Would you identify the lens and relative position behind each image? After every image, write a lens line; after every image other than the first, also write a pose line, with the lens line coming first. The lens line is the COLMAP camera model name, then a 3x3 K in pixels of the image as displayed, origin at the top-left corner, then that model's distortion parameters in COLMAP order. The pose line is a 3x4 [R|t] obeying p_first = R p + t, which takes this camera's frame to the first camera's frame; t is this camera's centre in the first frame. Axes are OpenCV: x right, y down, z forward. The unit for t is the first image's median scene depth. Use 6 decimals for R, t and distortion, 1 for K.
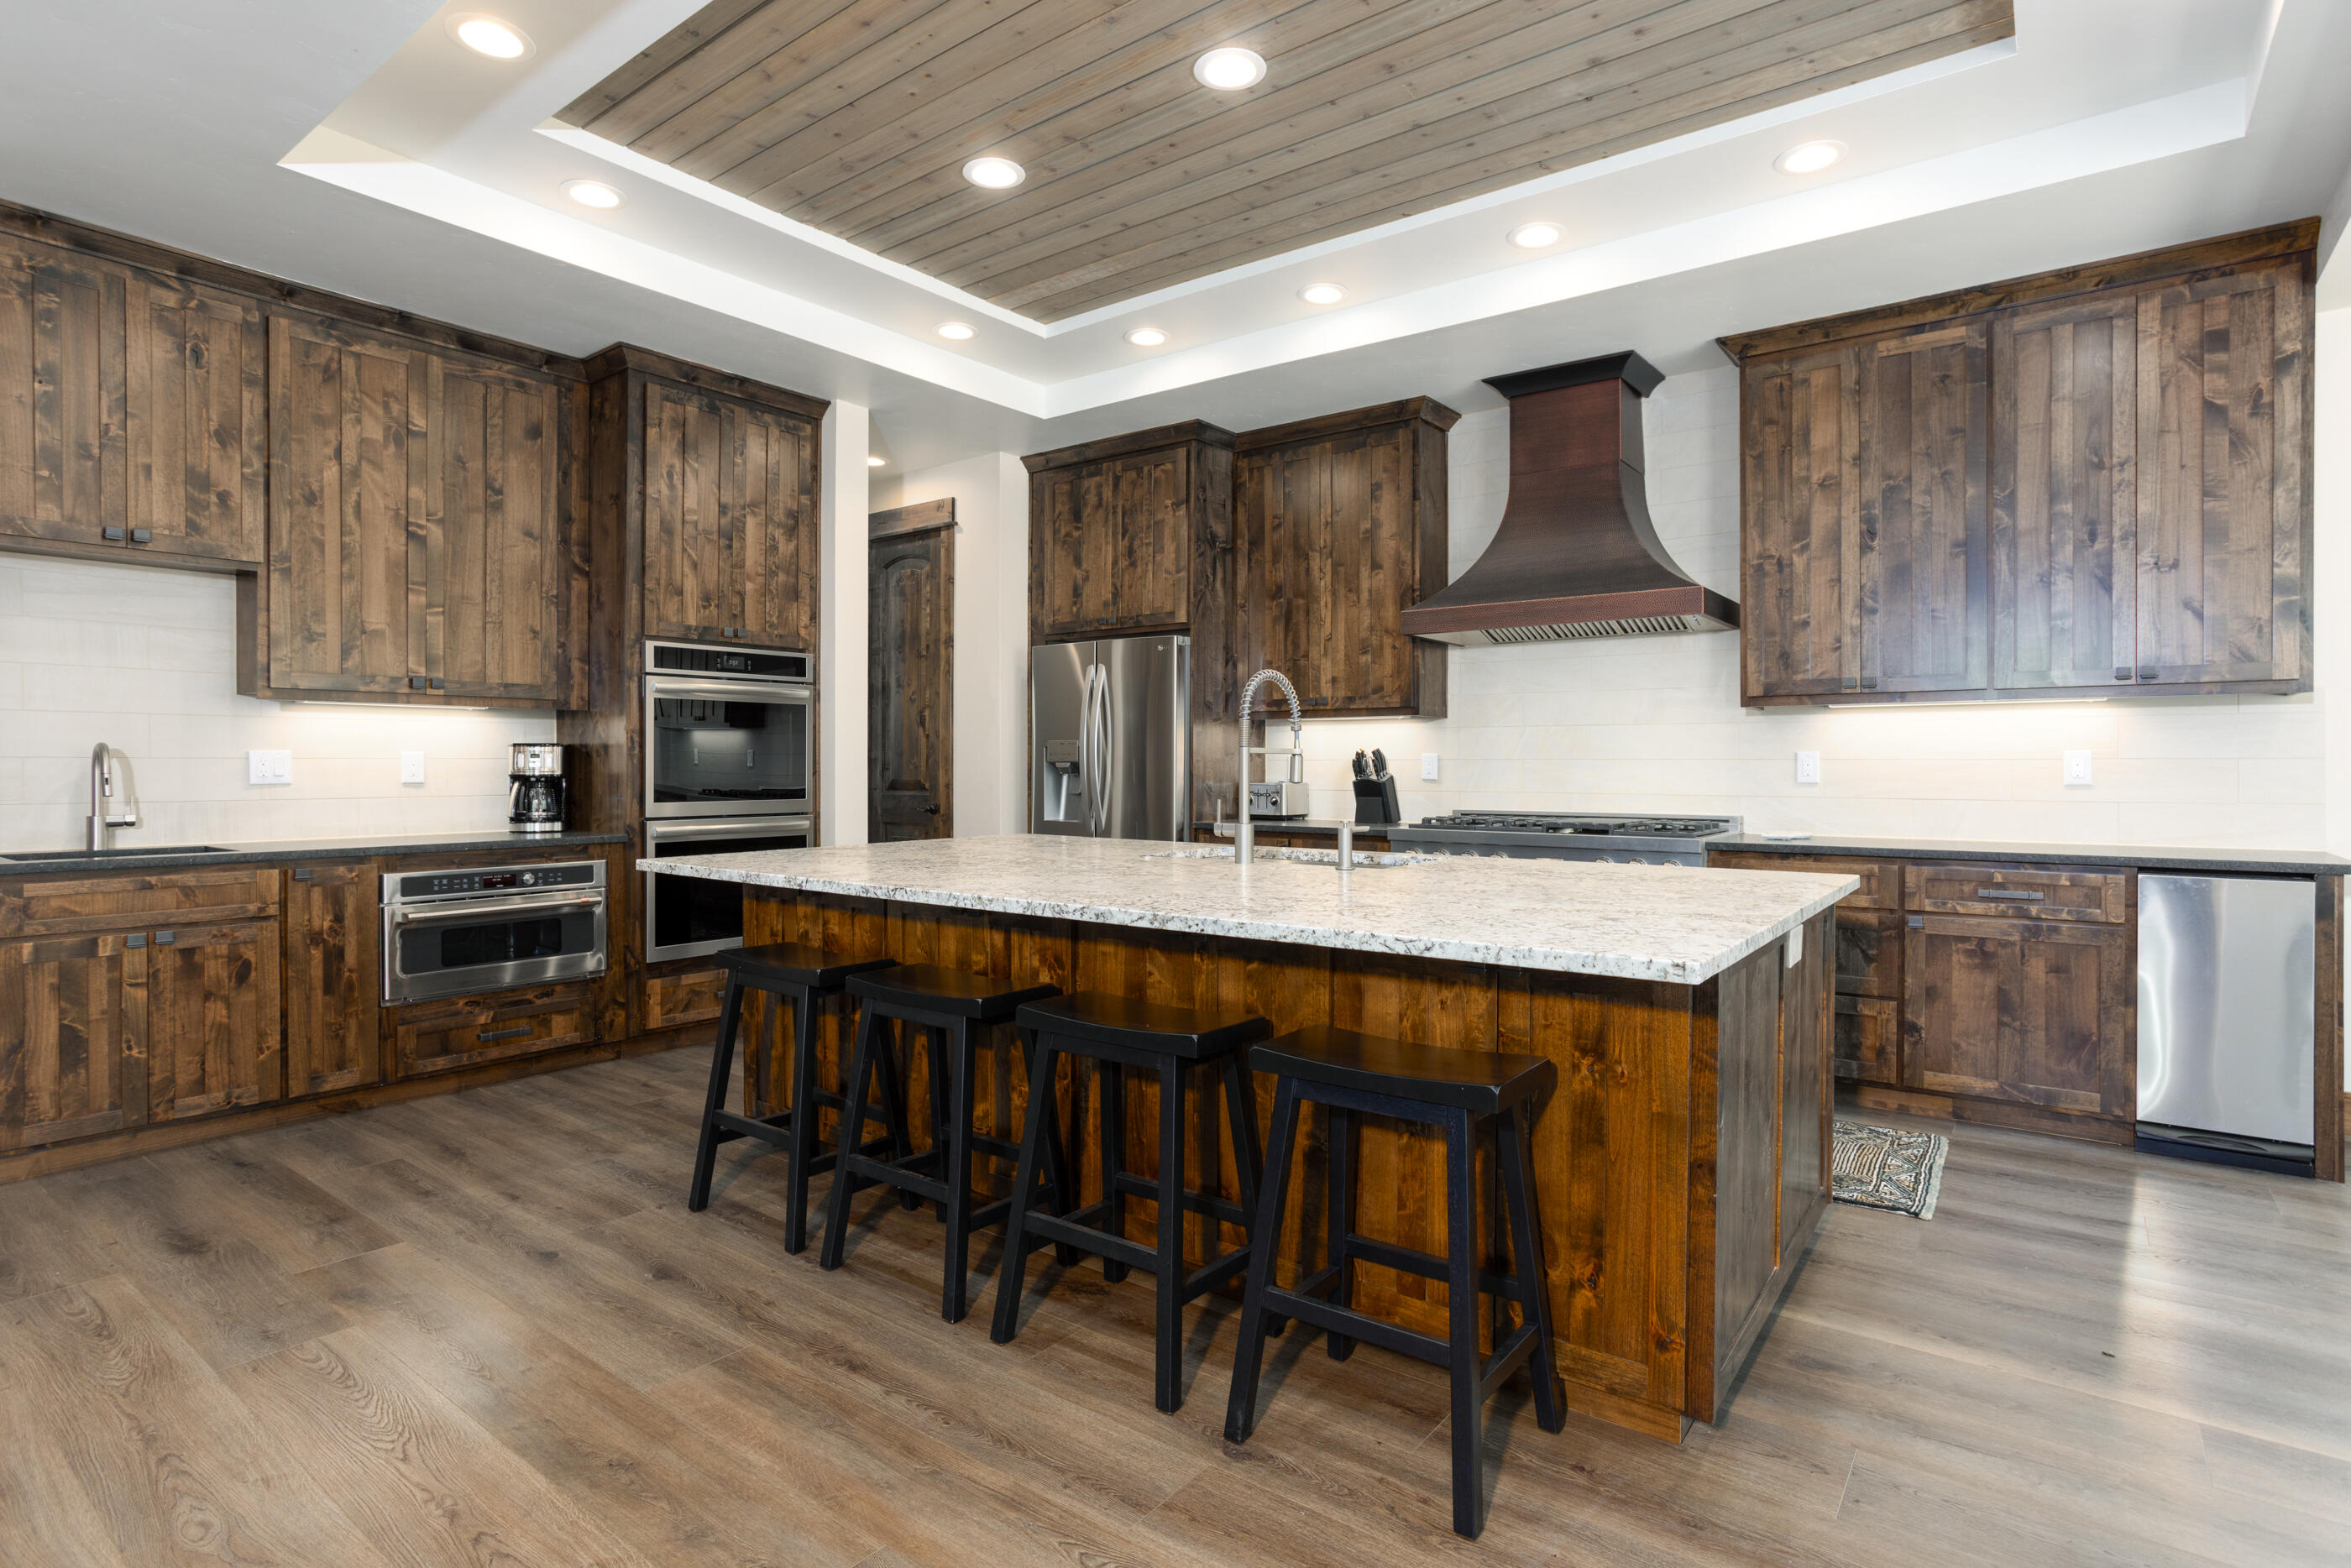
lens RADIAL K [[1204.5, 0, 1190.3], [0, 1204.5, 766.8], [0, 0, 1]] dist [-0.025092, 0.017379]
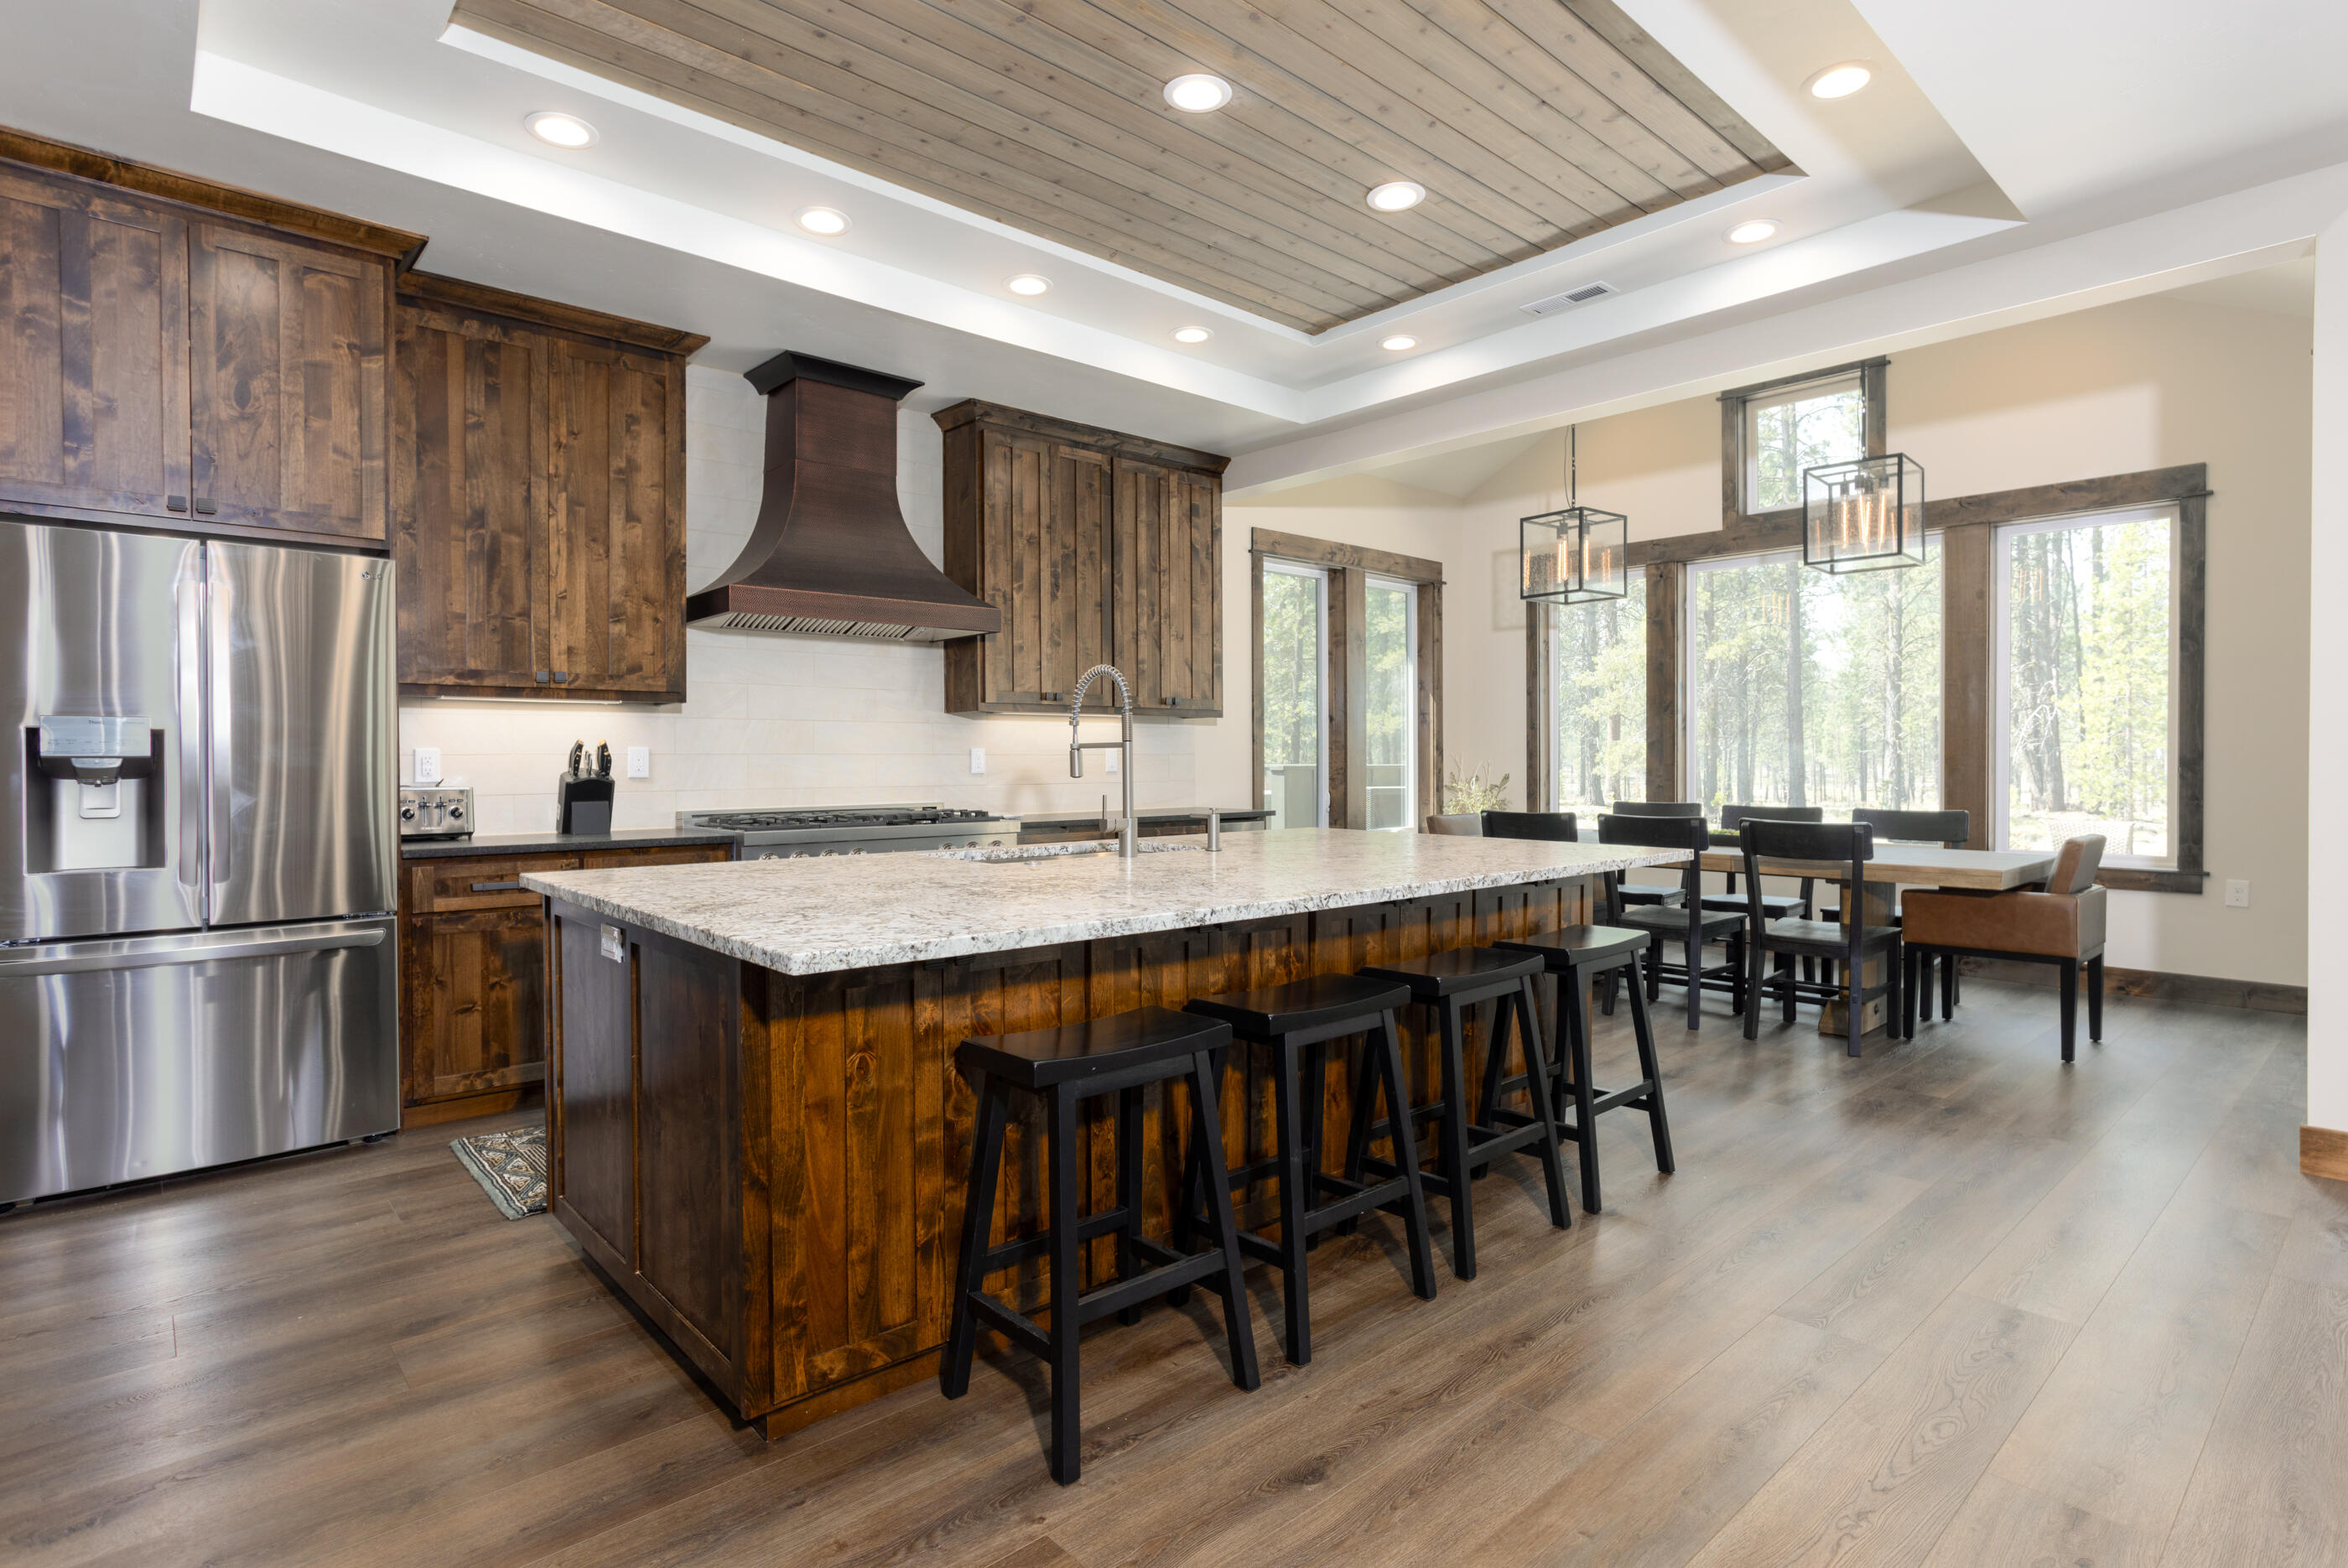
lens RADIAL K [[1203.1, 0, 1215.8], [0, 1203.1, 767.9], [0, 0, 1]] dist [-0.025092, 0.017379]
pose [[0.164720, -0.009621, 0.986293, -0.808979], [0.005003, 0.999948, 0.008918, -0.002163], [-0.986328, 0.003465, 0.164759, 0.659425]]
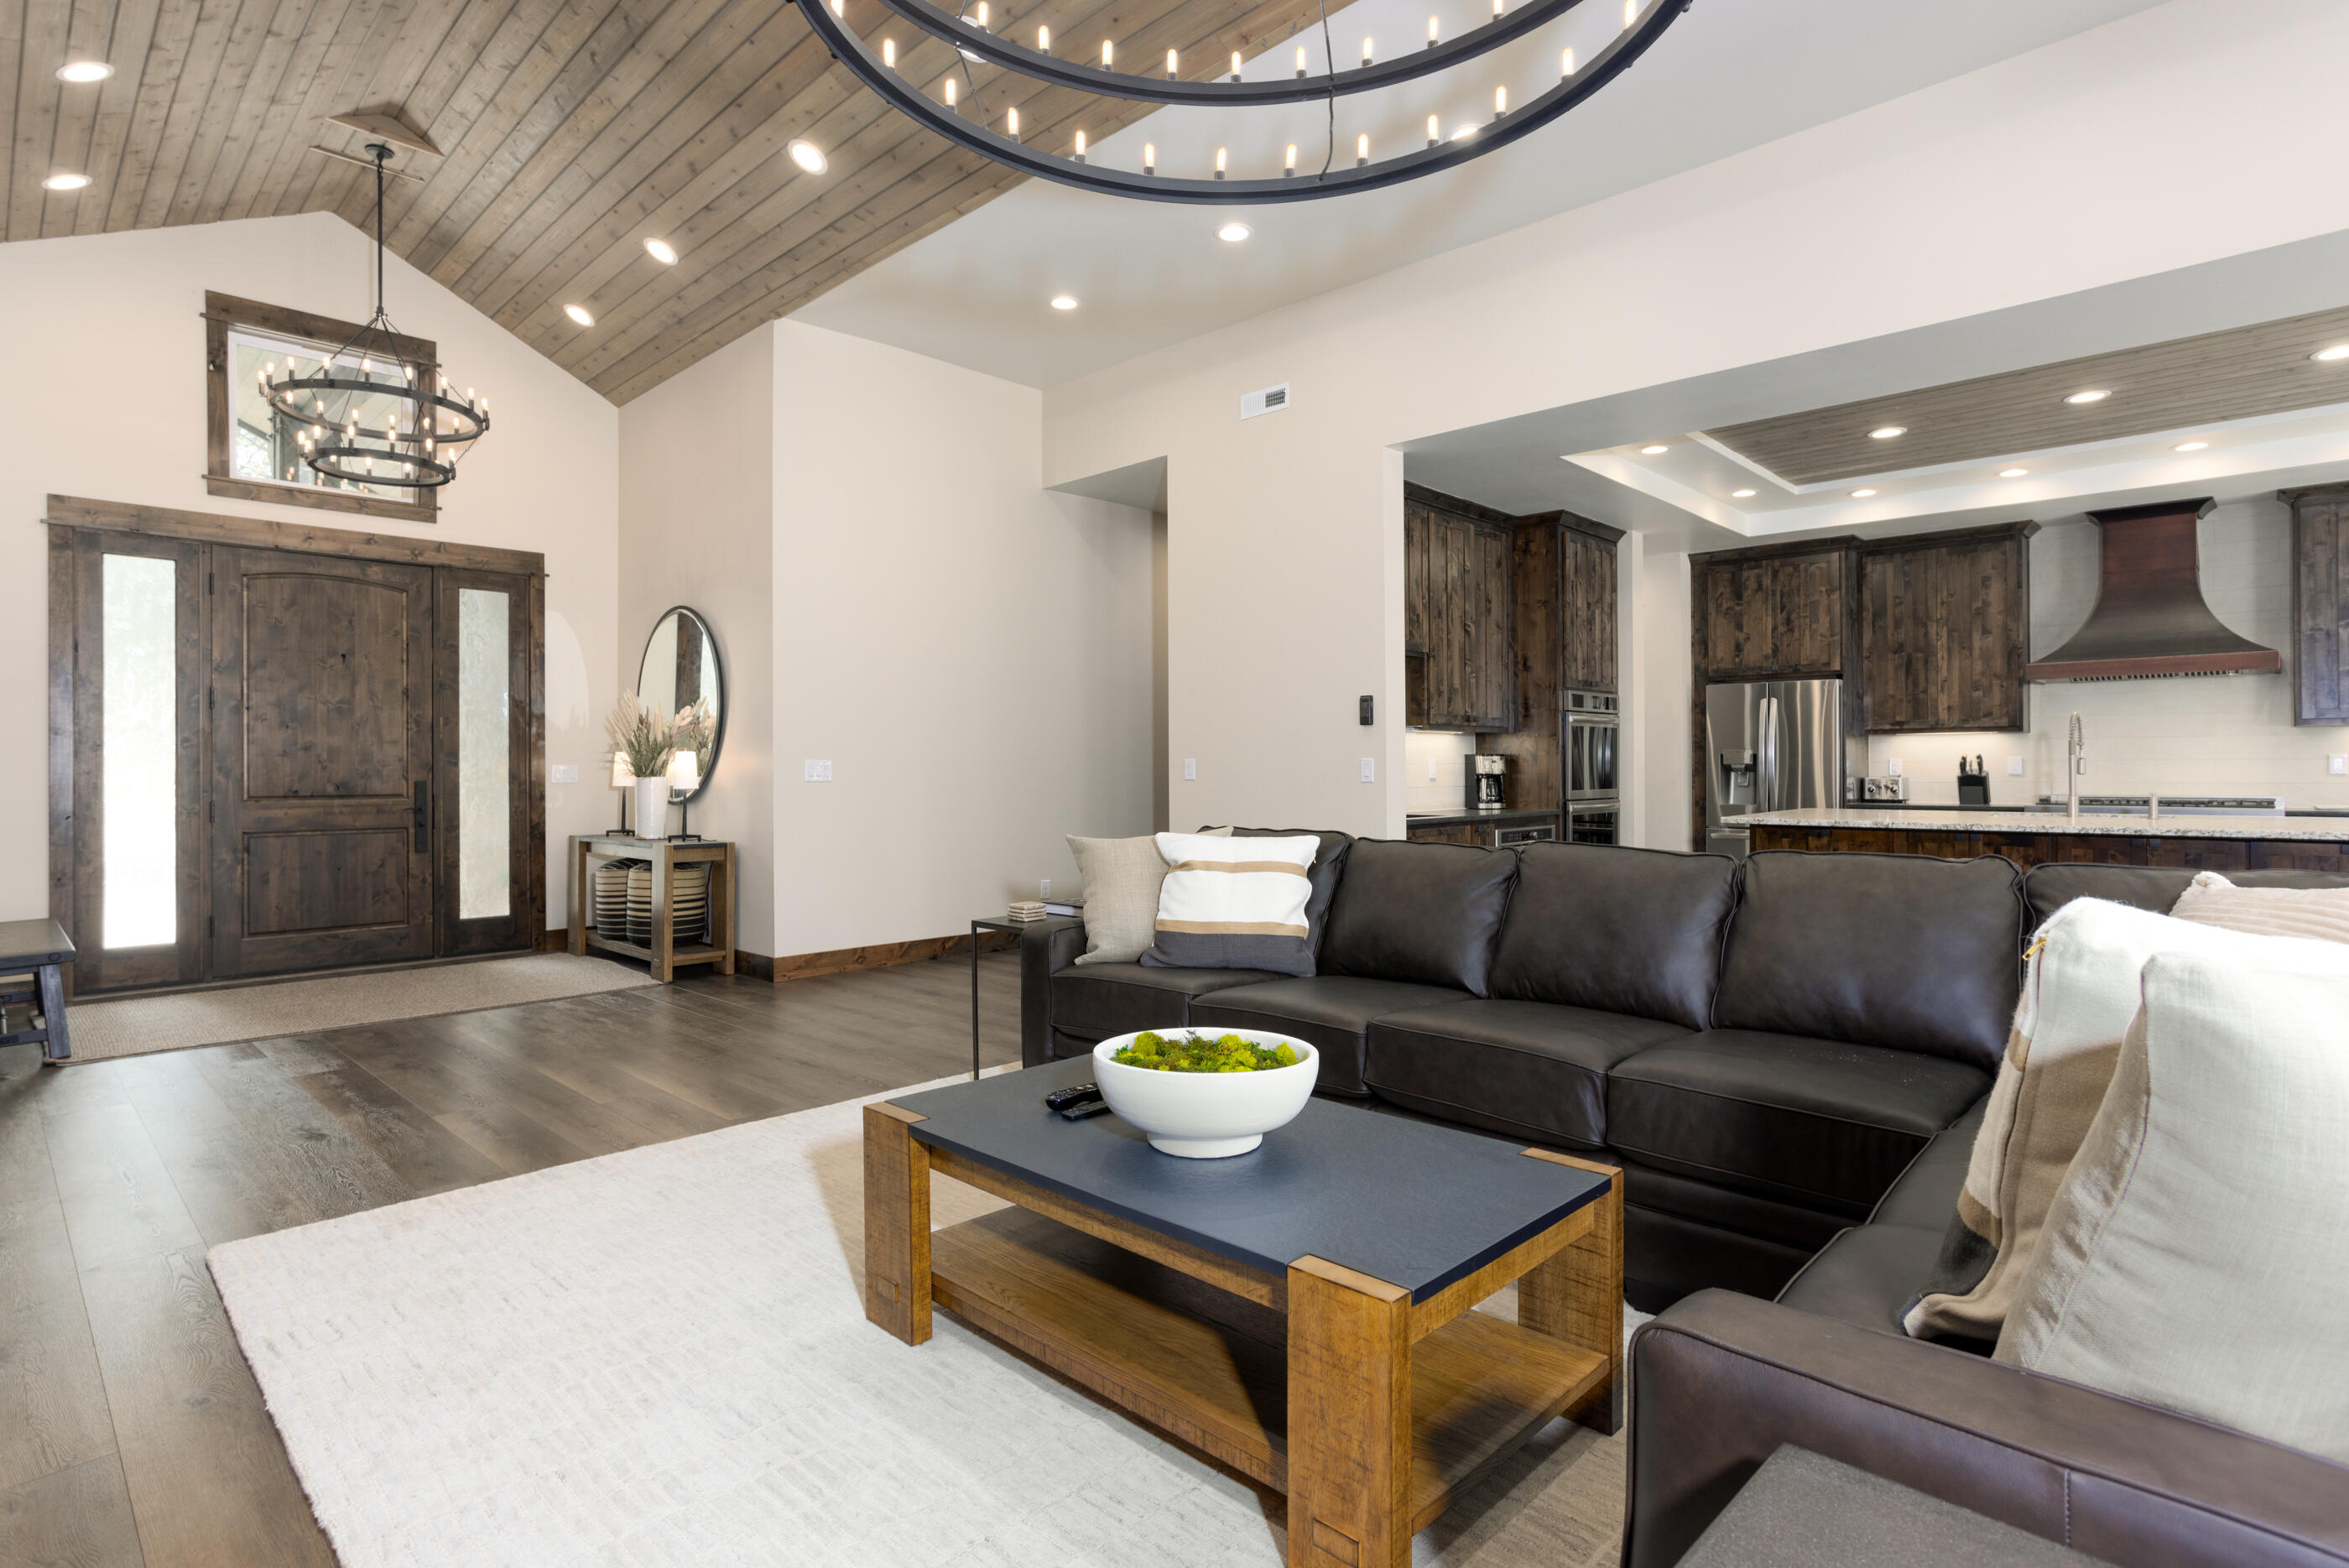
lens RADIAL K [[1203.7, 0, 1180.7], [0, 1203.7, 773.9], [0, 0, 1]] dist [-0.025092, 0.017379]
pose [[0.995124, -0.005460, -0.098483, -0.968435], [0.005657, 0.999983, 0.001724, 0.002506], [0.098471, -0.002273, 0.995137, -0.803014]]
